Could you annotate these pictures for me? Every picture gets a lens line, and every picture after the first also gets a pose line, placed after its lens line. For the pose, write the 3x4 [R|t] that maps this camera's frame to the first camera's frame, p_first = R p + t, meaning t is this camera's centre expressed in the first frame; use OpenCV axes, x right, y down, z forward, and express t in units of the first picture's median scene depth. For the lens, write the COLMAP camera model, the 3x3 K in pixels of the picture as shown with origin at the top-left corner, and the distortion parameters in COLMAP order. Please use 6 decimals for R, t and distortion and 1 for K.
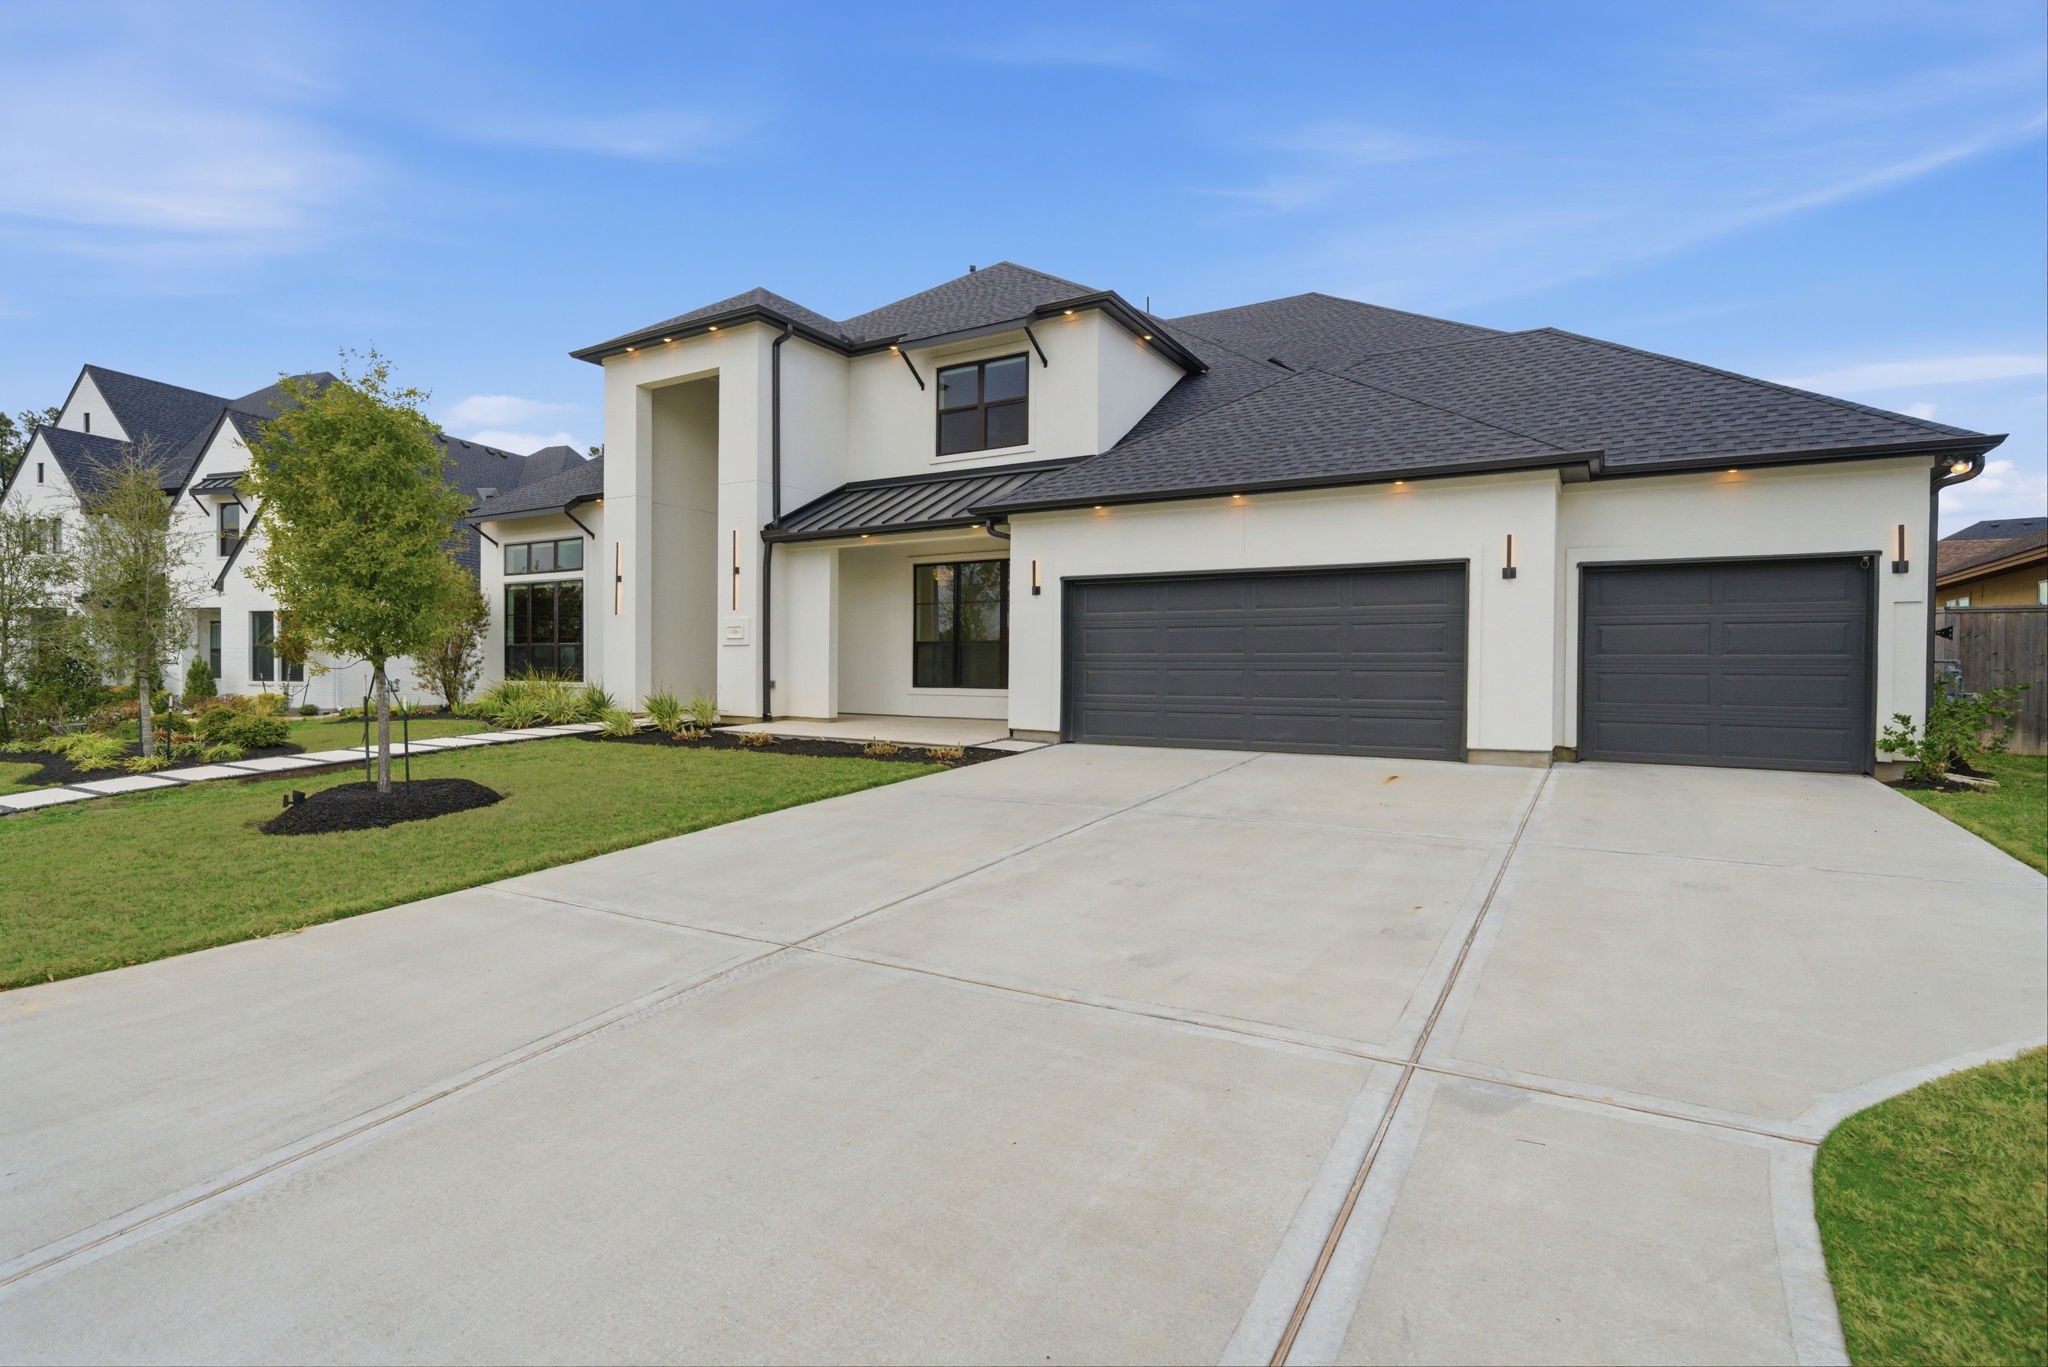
lens RADIAL K [[970.8, 0, 1023.5], [0, 970.8, 676.2], [0, 0, 1]] dist [-0.001333, 0.000821]
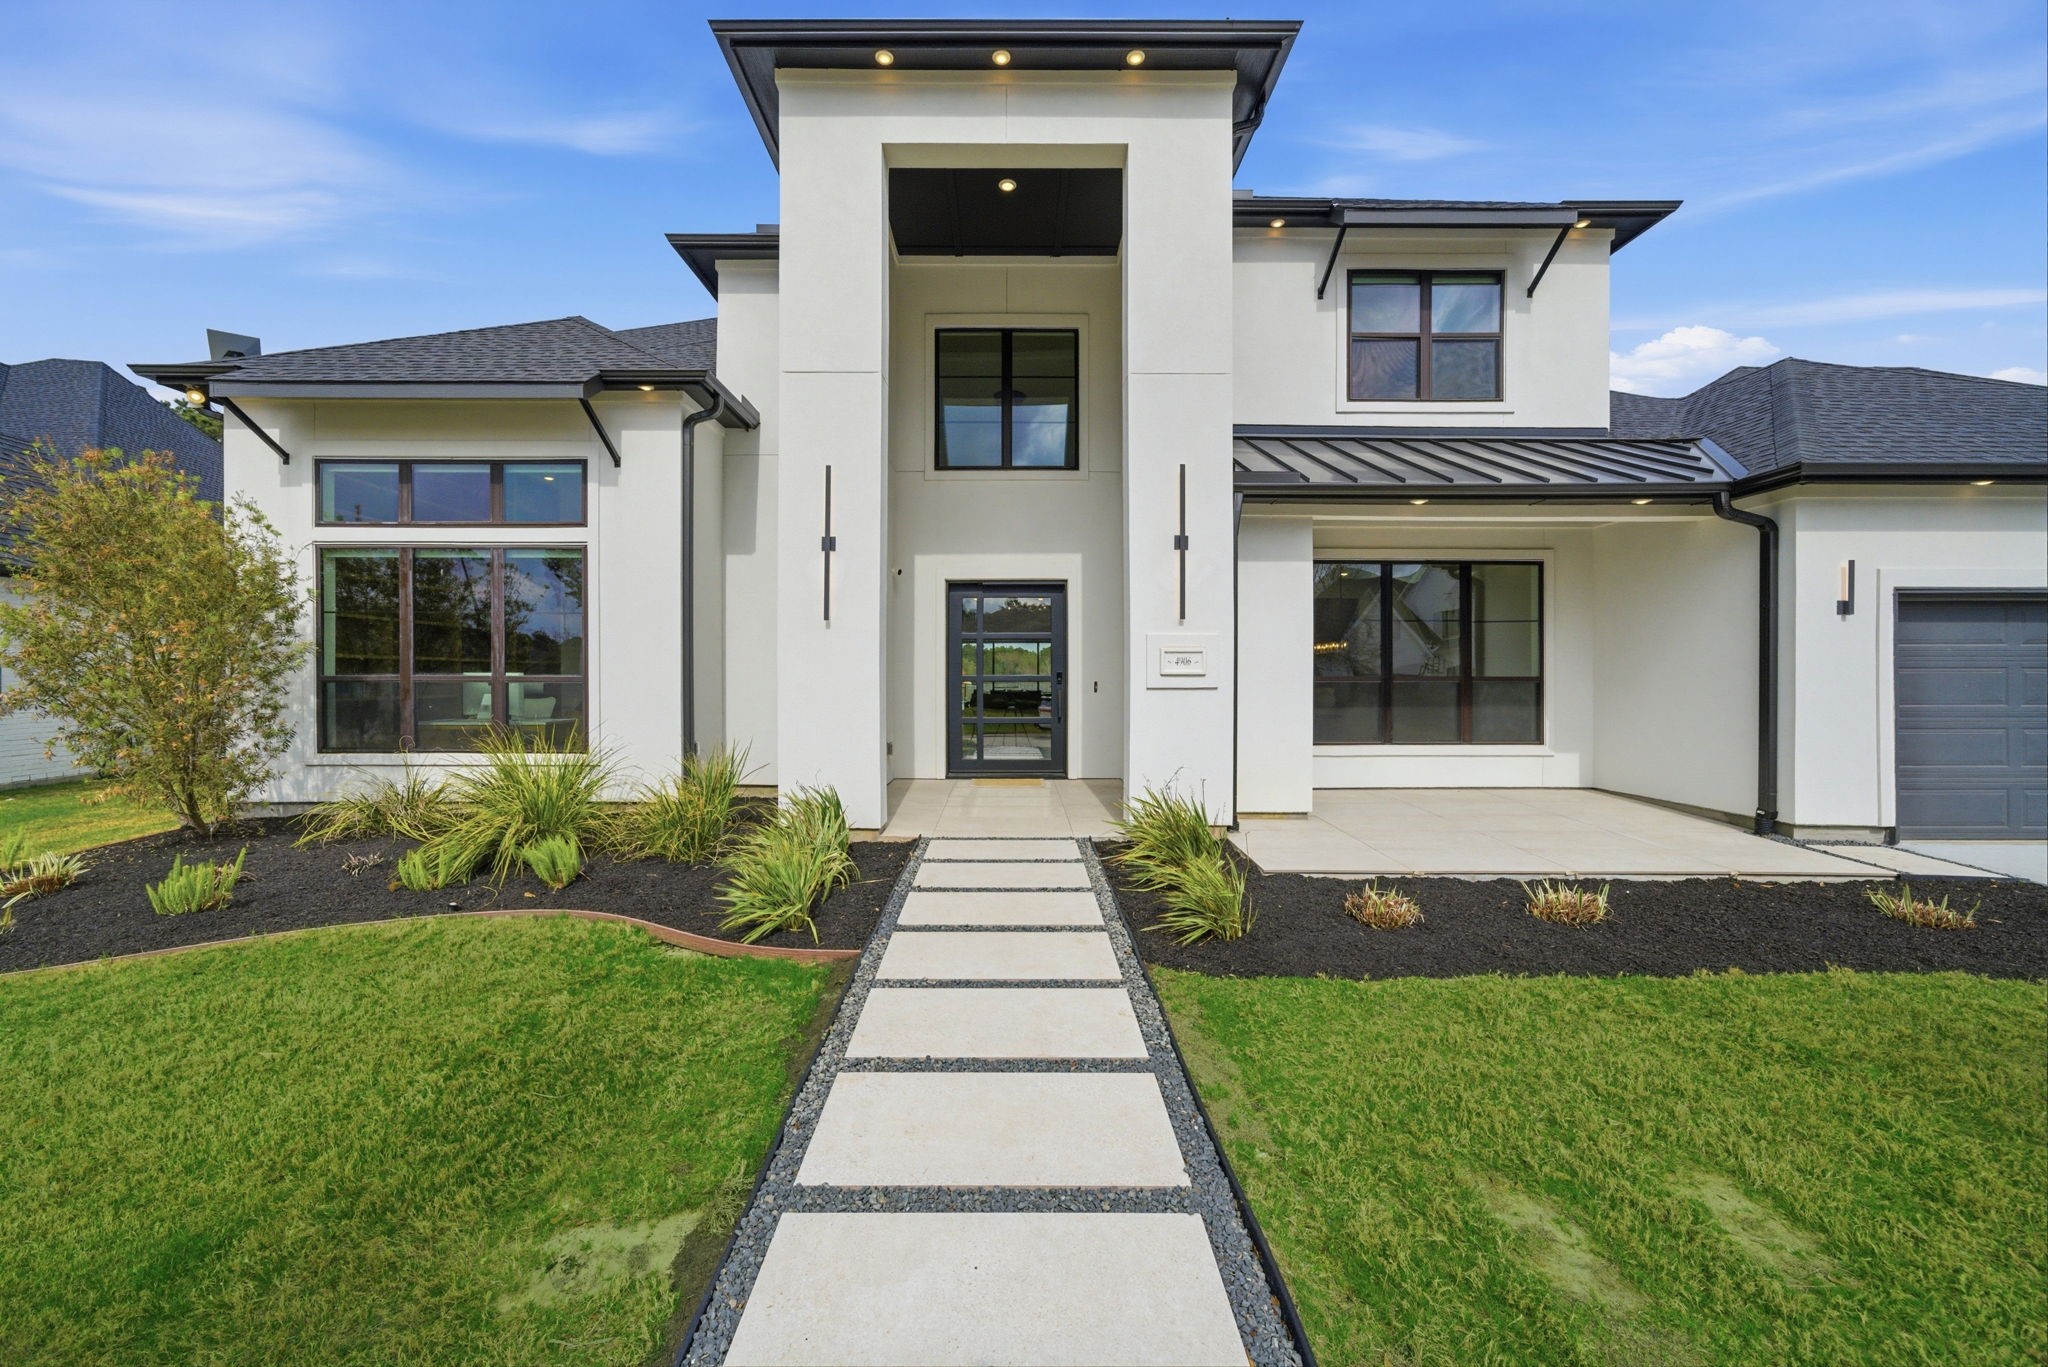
lens RADIAL K [[725.3, 0, 1022.4], [0, 725.3, 669.9], [0, 0, 1]] dist [-0.000025, 0.000111]
pose [[0.856944, -0.003560, 0.515398, -0.699254], [0.010429, 0.999891, -0.010434, -0.046944], [-0.515304, 0.014316, 0.856888, 0.881381]]
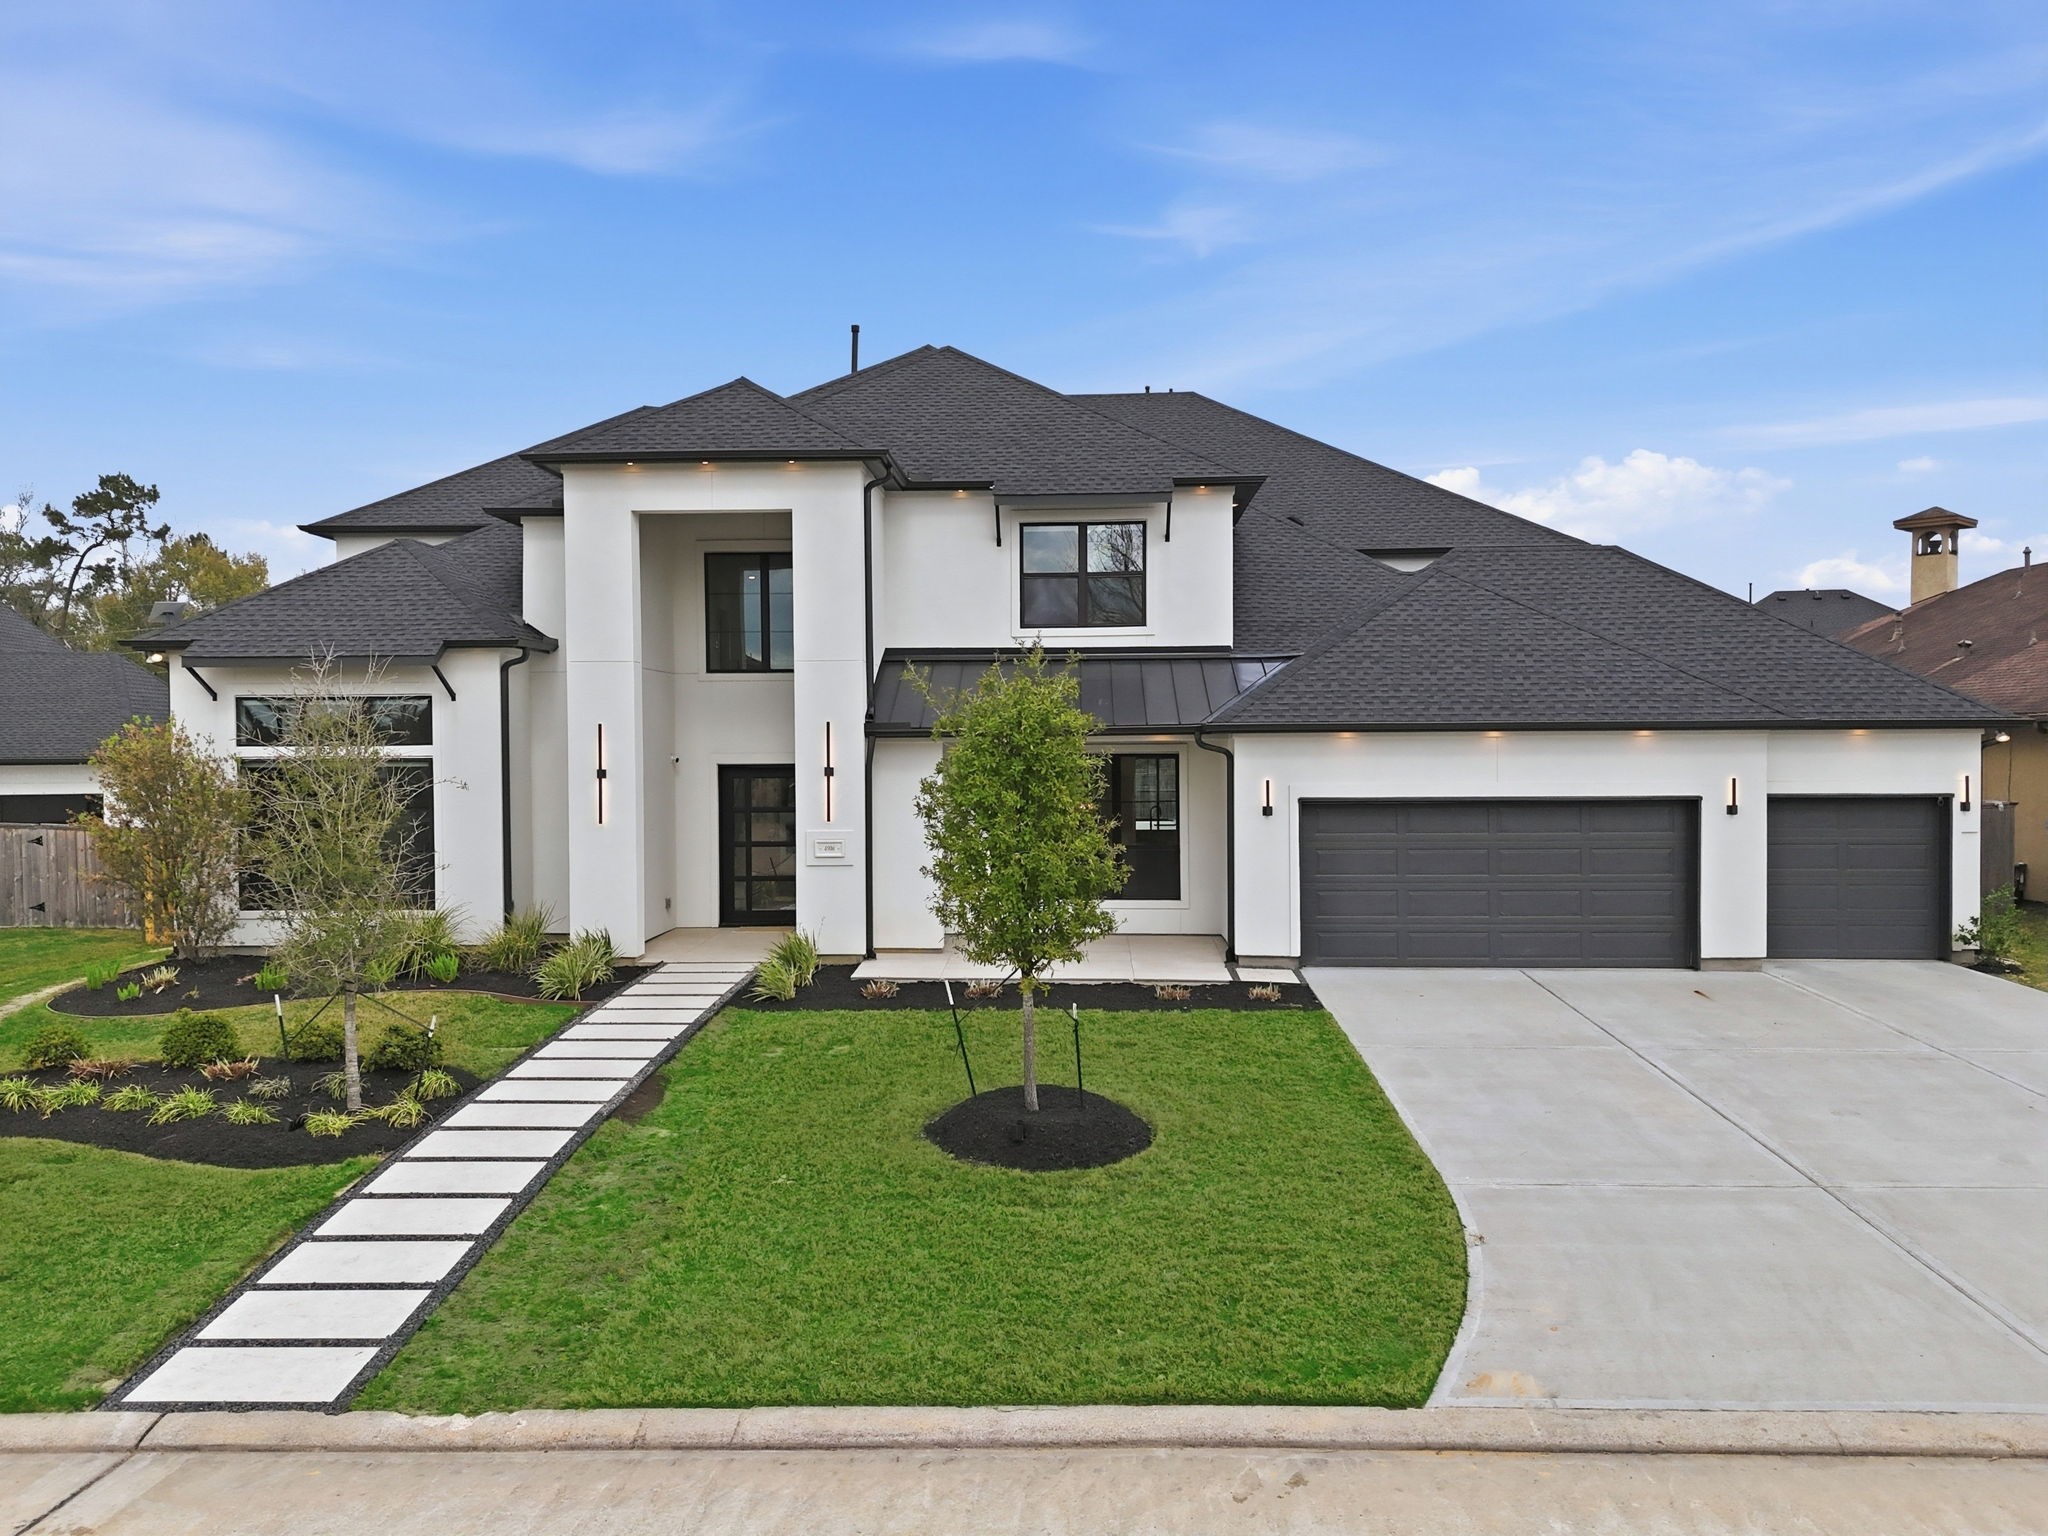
lens RADIAL K [[1415.4, 0, 1022.9], [0, 1415.4, 784.6], [0, 0, 1]] dist [0.070897, -0.005218]
pose [[0.880905, -0.020767, 0.472837, -0.869027], [0.015951, 0.999772, 0.014191, -0.137993], [-0.473024, -0.004959, 0.881036, -0.120077]]
